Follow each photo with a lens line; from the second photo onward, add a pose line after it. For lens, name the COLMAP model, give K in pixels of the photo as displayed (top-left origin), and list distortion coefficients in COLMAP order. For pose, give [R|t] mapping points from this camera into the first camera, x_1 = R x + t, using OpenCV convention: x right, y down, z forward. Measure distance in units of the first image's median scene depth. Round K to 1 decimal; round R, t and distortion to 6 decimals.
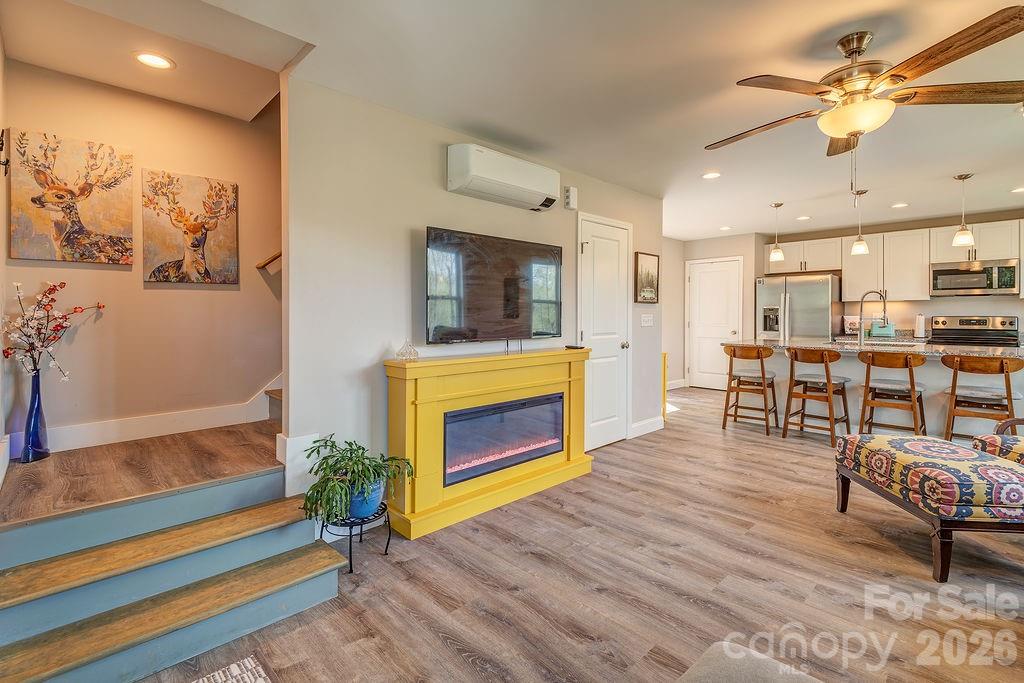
lens RADIAL K [[471.1, 0, 501.7], [0, 471.1, 319.2], [0, 0, 1]] dist [0.007743, -0.004060]
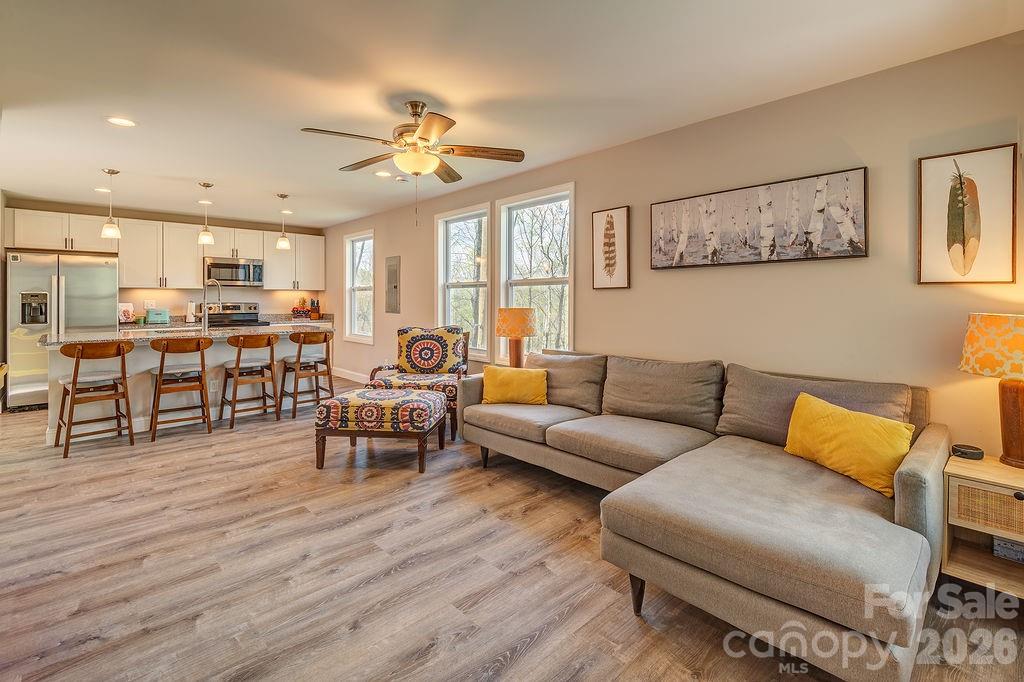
lens RADIAL K [[471.1, 0, 521.6], [0, 471.1, 294.0], [0, 0, 1]] dist [0.007743, -0.004060]
pose [[-0.018807, 0.015004, 0.999711, -0.369366], [0.011293, 0.999827, -0.014793, -0.004334], [-0.999759, 0.011012, -0.018974, 0.400676]]
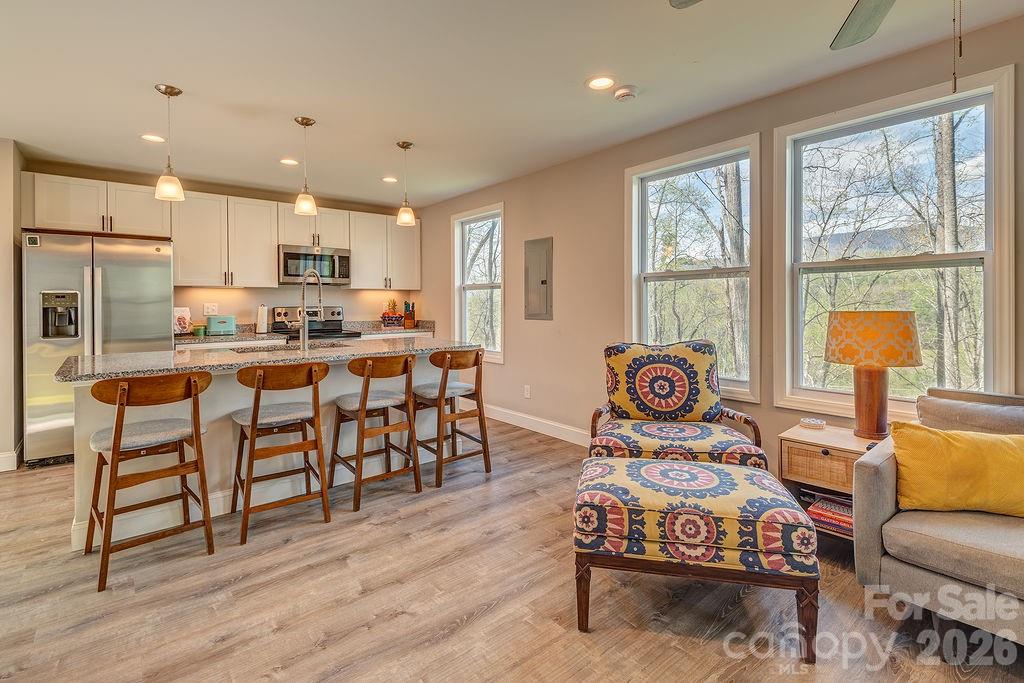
lens RADIAL K [[497.9, 0, 517.0], [0, 497.9, 299.6], [0, 0, 1]] dist [0.010567, -0.003080]
pose [[0.063051, 0.012061, 0.997937, 0.074394], [0.018314, 0.999745, -0.013239, -0.000160], [-0.997842, 0.019111, 0.062814, 0.803703]]
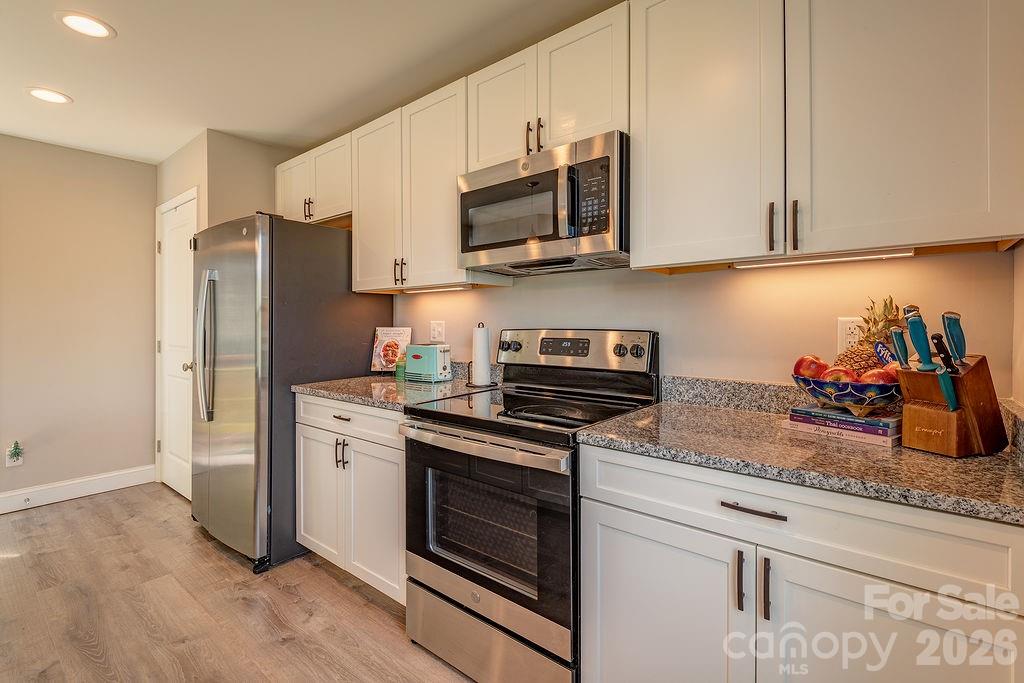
lens RADIAL K [[471.1, 0, 512.8], [0, 471.1, 325.1], [0, 0, 1]] dist [0.007743, -0.004060]
pose [[0.987787, -0.004137, 0.155753, 1.360411], [0.005015, 0.999974, -0.005241, -0.011306], [-0.155727, 0.005958, 0.987782, 1.000354]]
